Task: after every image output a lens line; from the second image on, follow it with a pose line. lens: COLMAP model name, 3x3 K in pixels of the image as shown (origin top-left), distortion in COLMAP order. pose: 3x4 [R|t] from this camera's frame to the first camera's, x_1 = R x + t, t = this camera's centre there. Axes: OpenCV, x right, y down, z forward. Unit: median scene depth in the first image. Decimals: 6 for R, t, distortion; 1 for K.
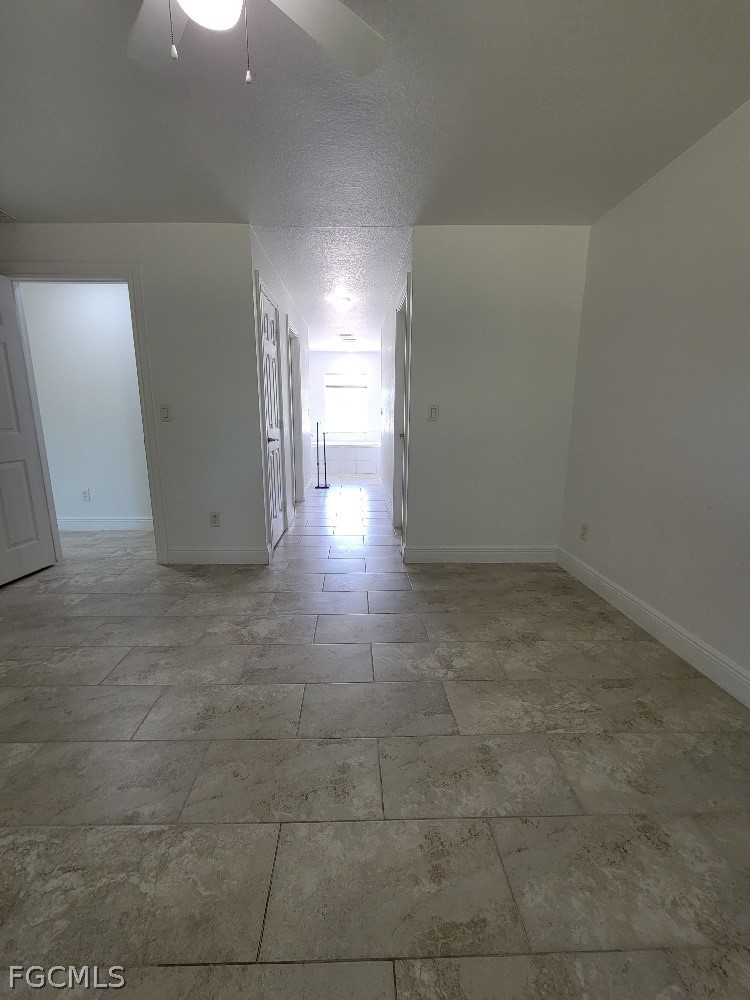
lens RADIAL K [[408.6, 0, 362.5], [0, 408.6, 496.9], [0, 0, 1]] dist [-0.000188, 0.000401]
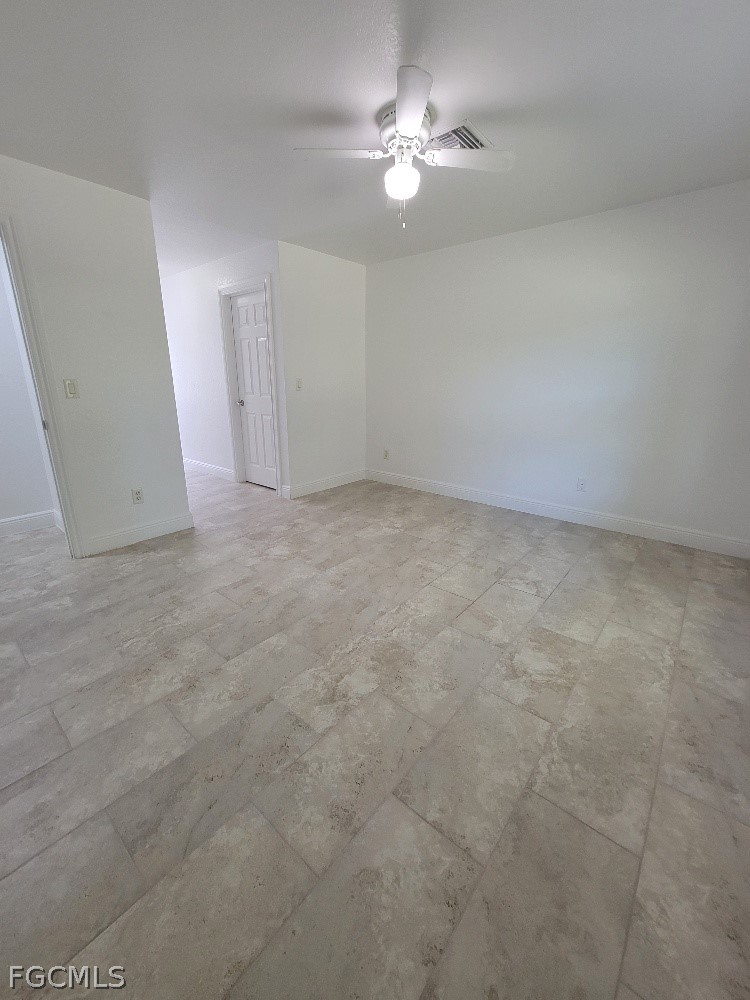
lens RADIAL K [[408.6, 0, 362.5], [0, 408.6, 496.9], [0, 0, 1]] dist [-0.000188, 0.000401]
pose [[0.664068, -0.212021, 0.716981, -1.033771], [0.153348, 0.977187, 0.146937, -0.008452], [-0.731778, 0.012372, 0.681431, -0.115095]]
